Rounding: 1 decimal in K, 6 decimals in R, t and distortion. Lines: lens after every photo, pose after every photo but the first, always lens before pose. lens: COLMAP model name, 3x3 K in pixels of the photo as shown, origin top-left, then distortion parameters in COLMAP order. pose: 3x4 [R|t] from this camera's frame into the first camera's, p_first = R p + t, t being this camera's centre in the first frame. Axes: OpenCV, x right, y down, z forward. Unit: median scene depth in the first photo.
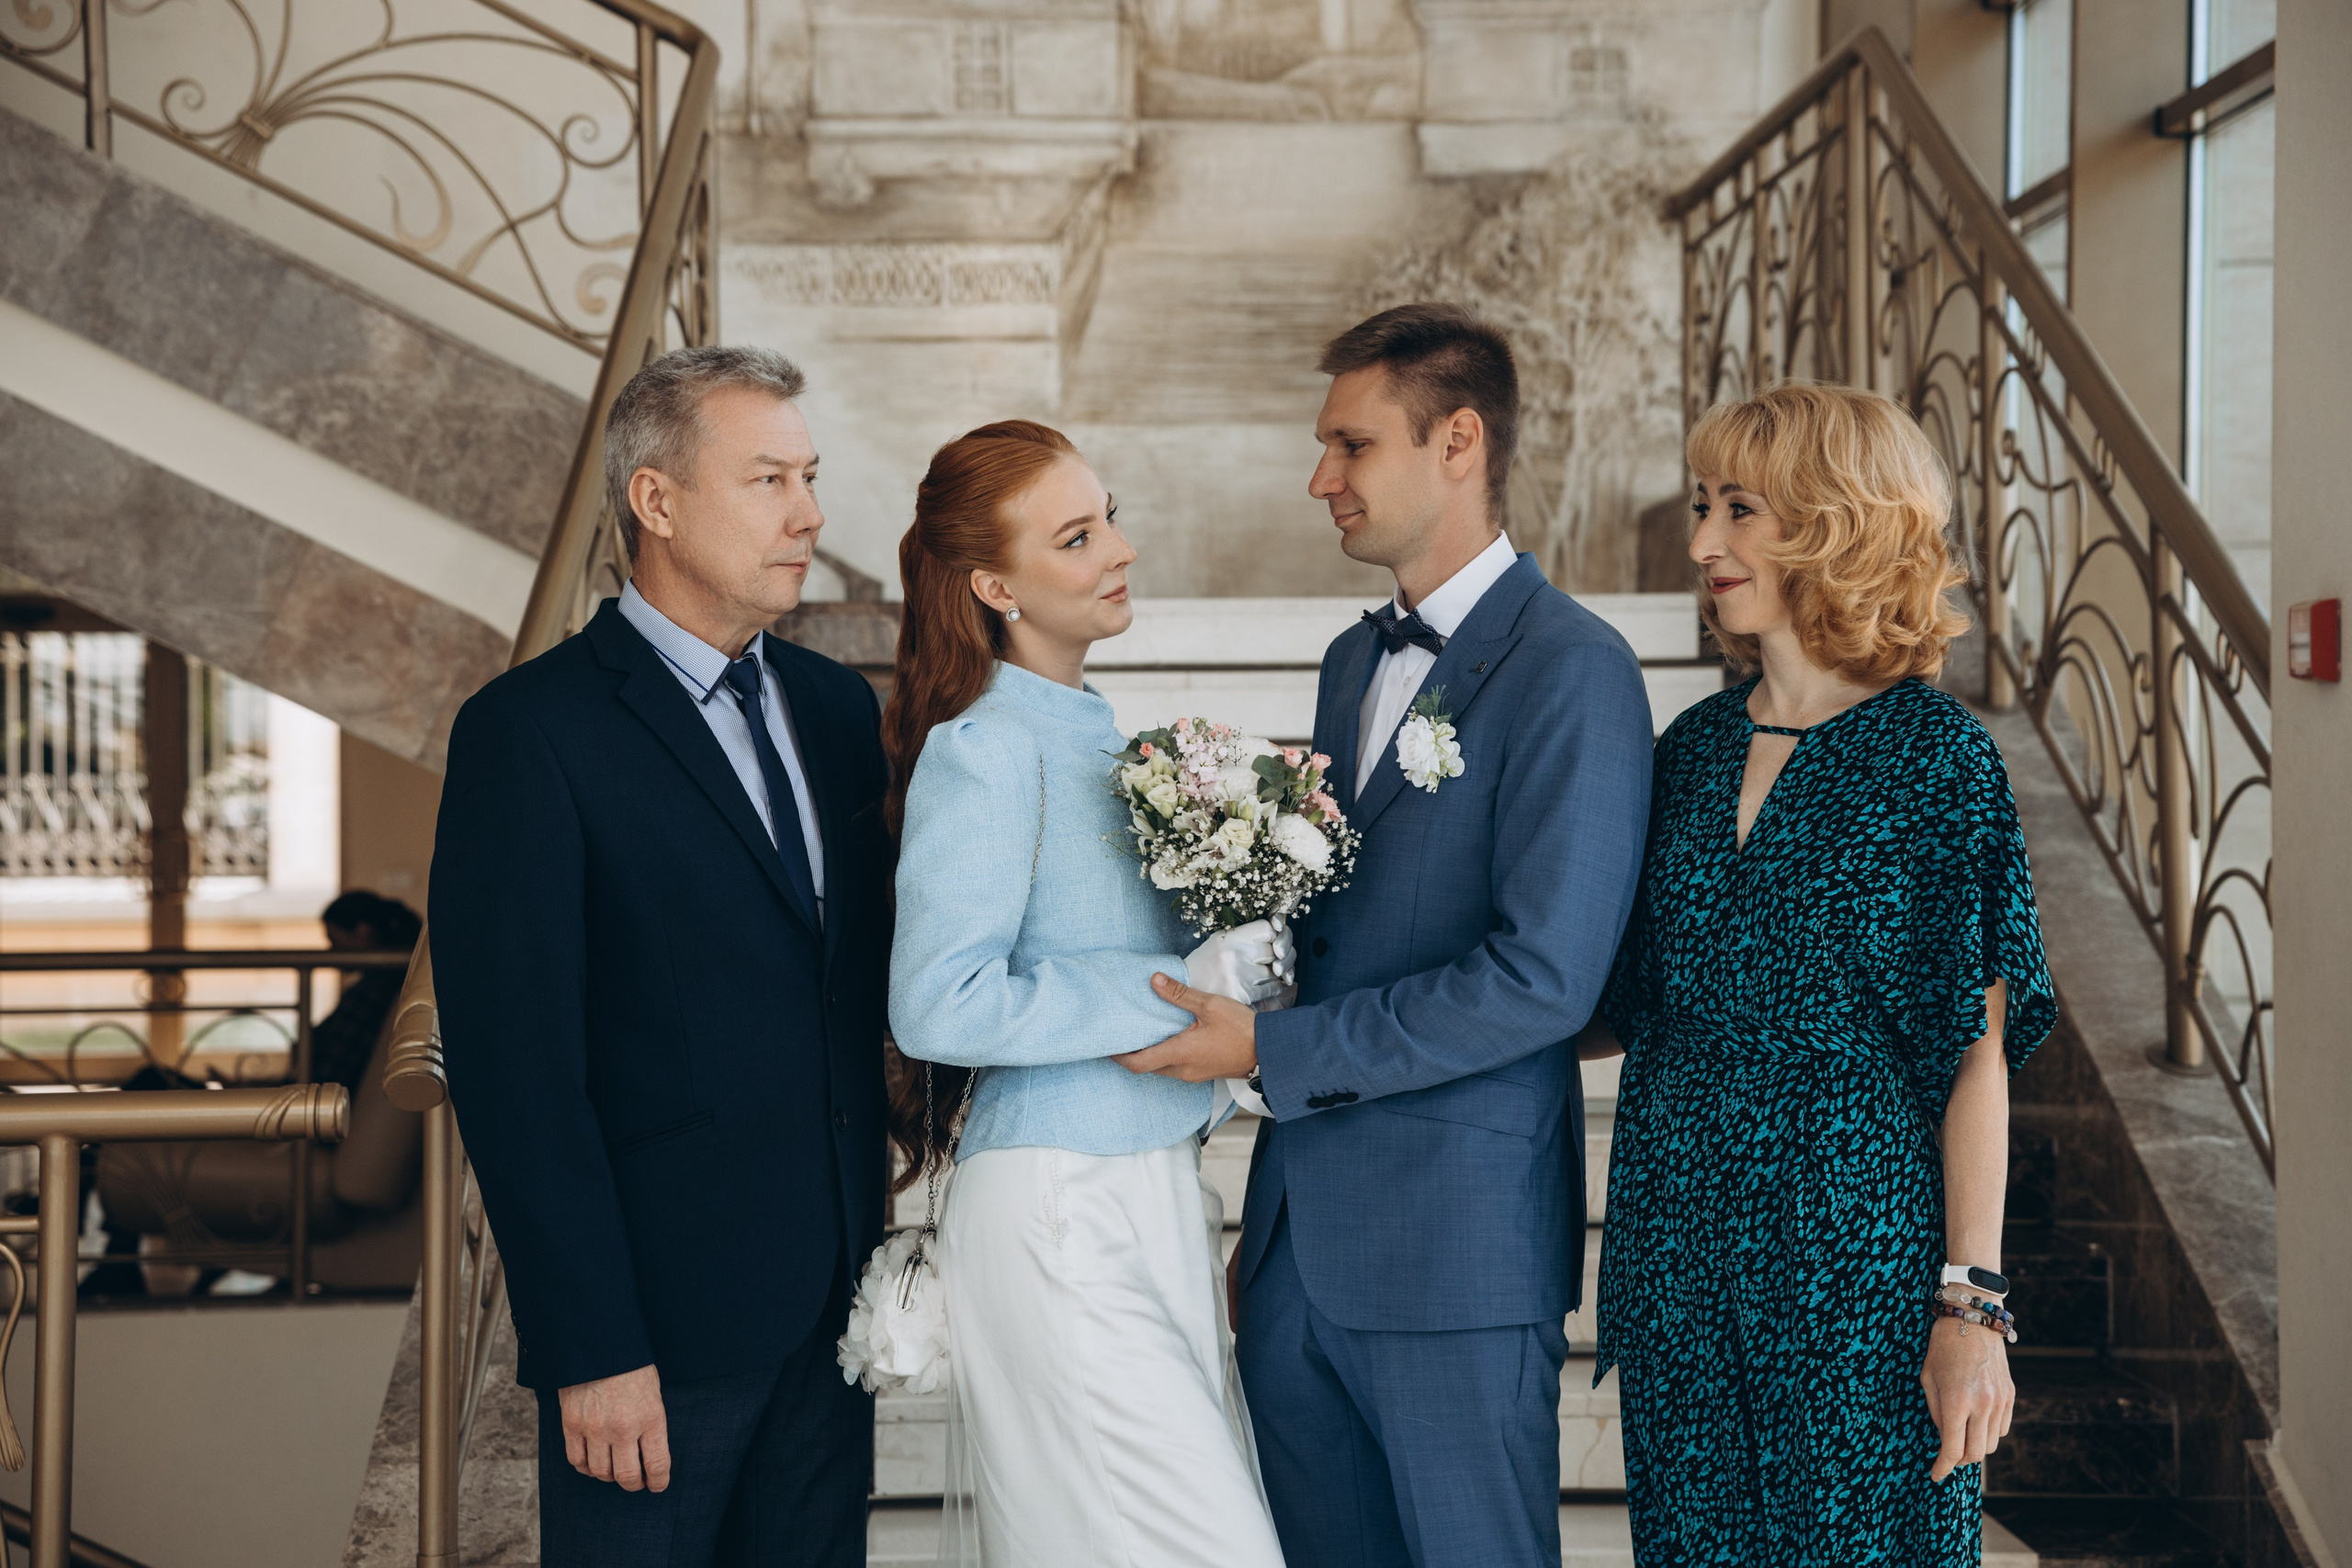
lens RADIAL K [[3696.7, 0, 1214.7], [0, 3696.7, 794.1], [0, 0, 1]] dist [0.570773, -1.481201]
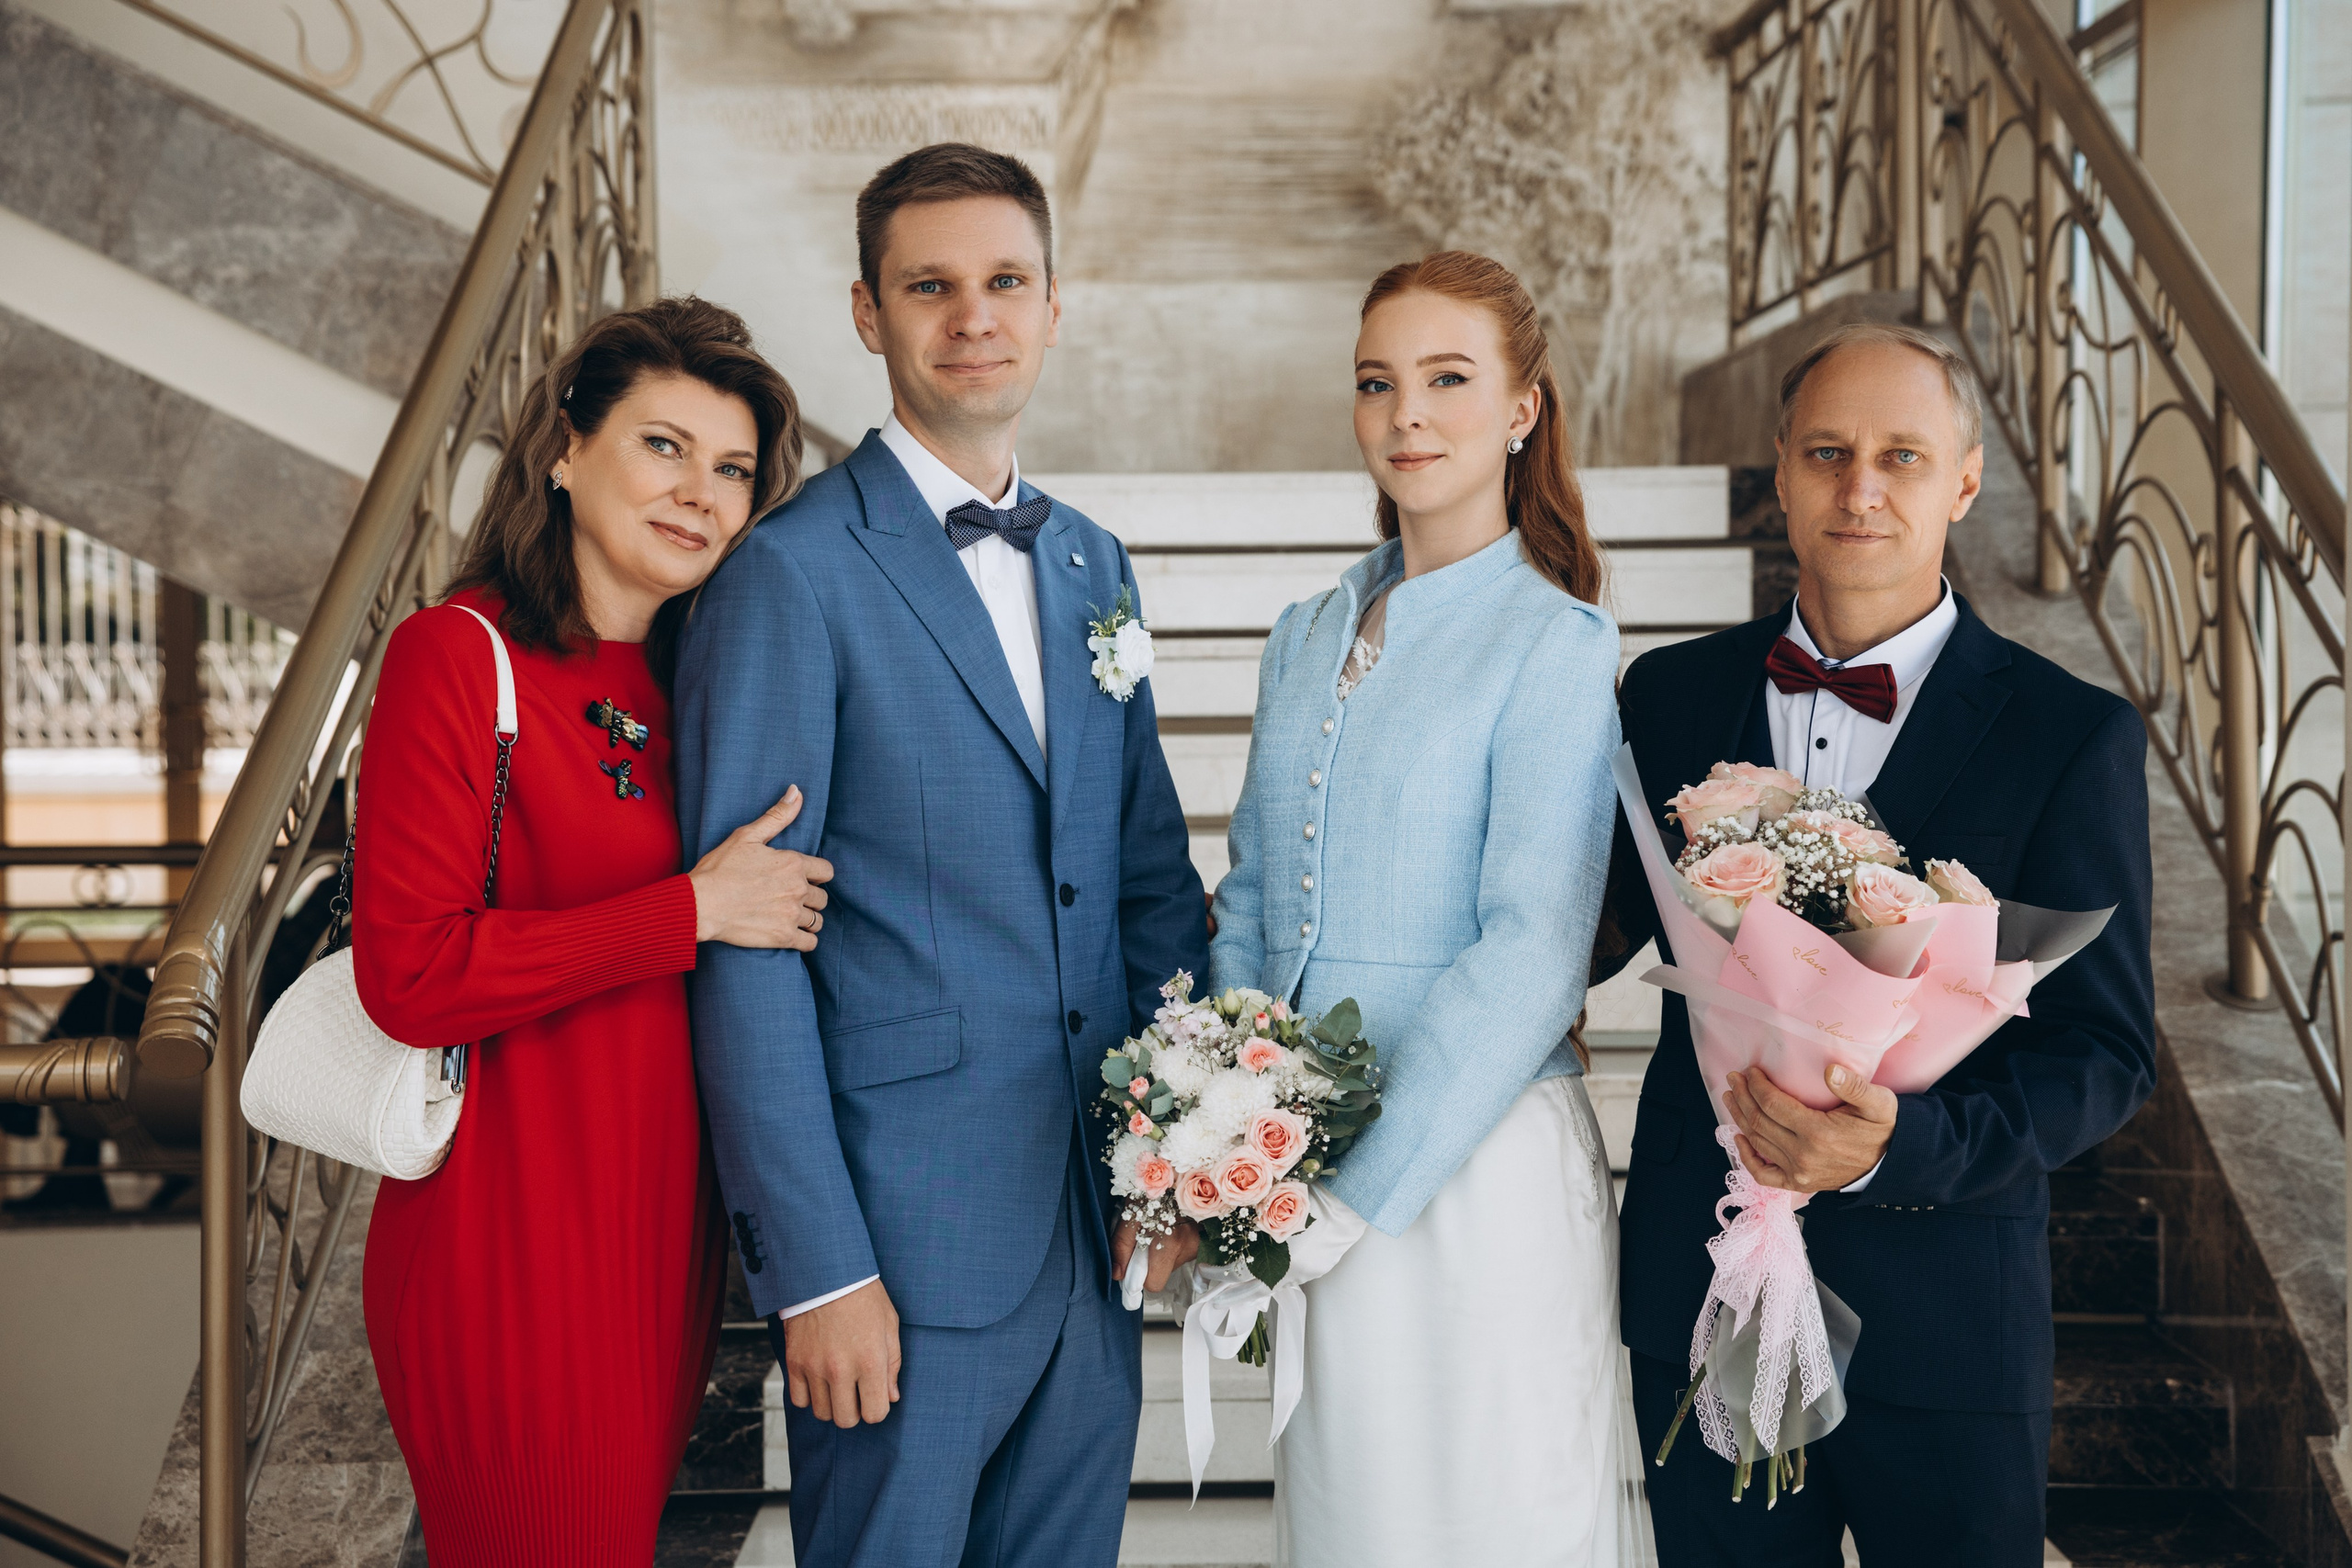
lens RADIAL K [[3753.2, 0, 1237.6], [0, 3753.2, 776.5], [0, 0, 1]] dist [0.560803, -1.385903]
pose [[0.999902, -0.000581, -0.013967, 0.016596], [0.001000, 0.999550, 0.029977, -0.004301], [0.013943, -0.029988, 0.999453, 0.050311]]
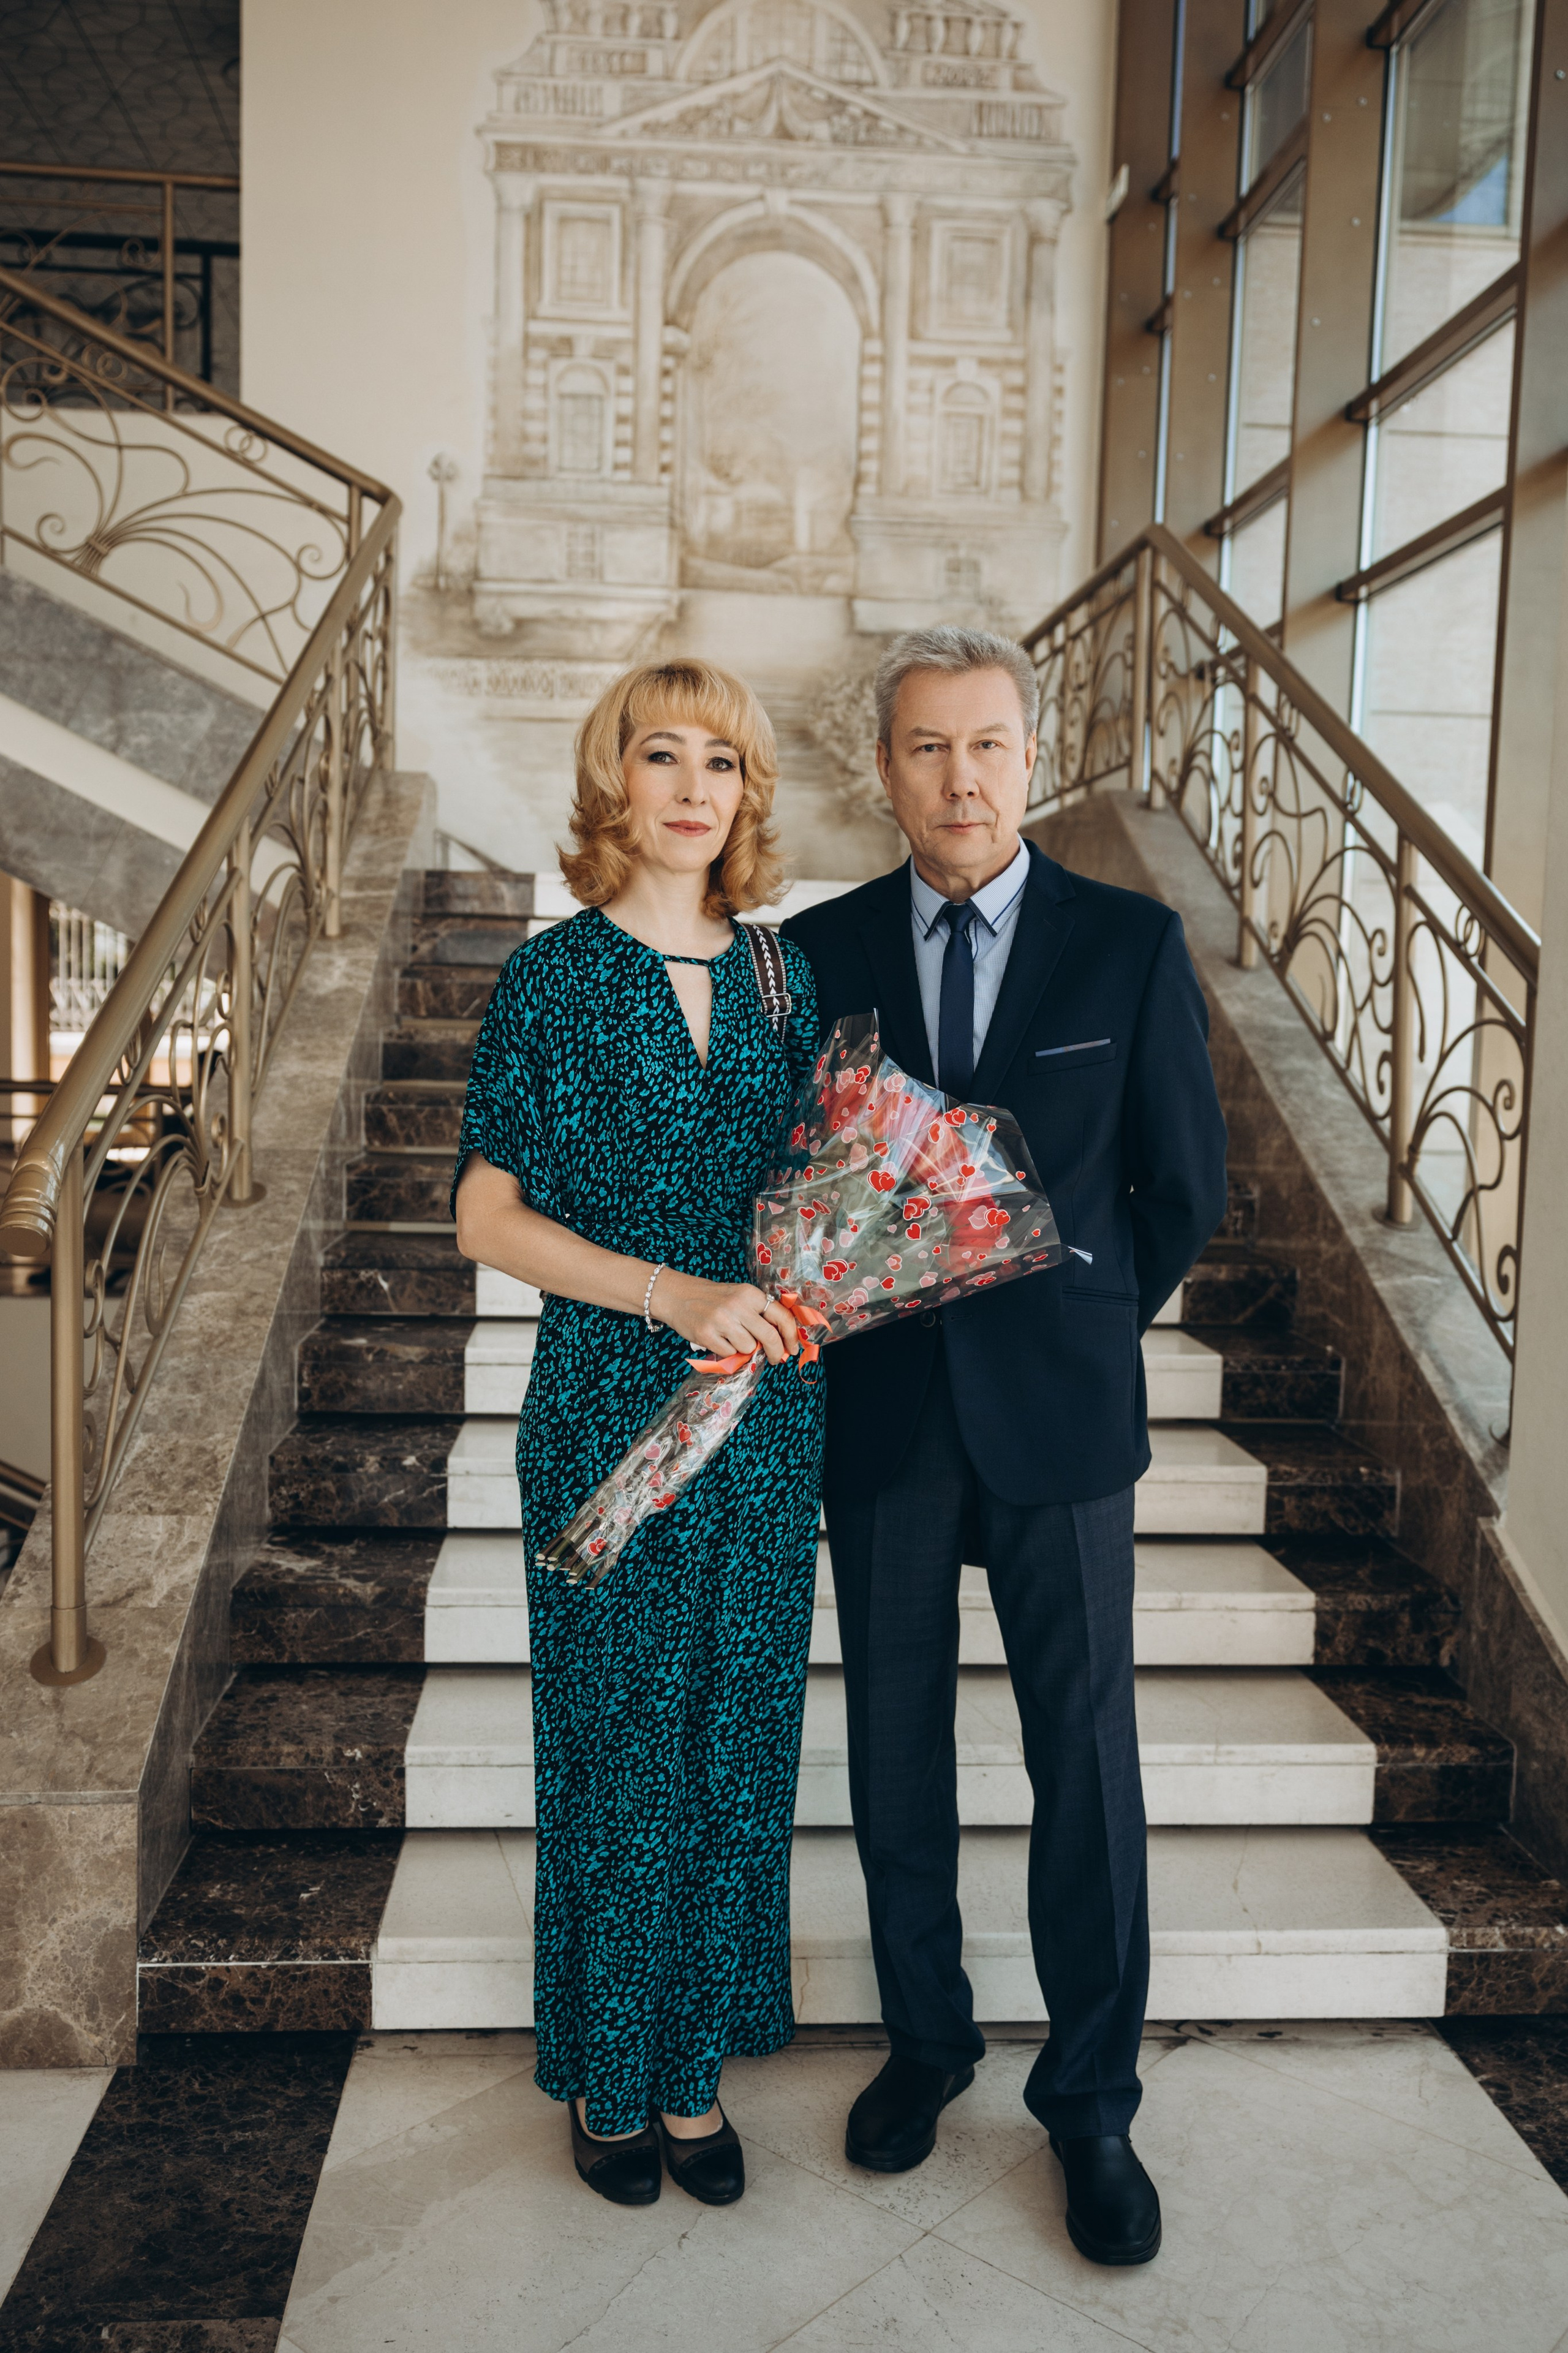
lens RADIAL K [[1905.3, 0, 789.4], [0, 1905.3, 1166.2], [0, 0, 1]] dist [0.014065, 0.003139]
pose [[0.998649, 0.029632, 0.042696, -0.001151], [-0.032964, 0.996282, 0.079593, 0.000822], [-0.040179, -0.080893, 0.995913, 0.164394]]
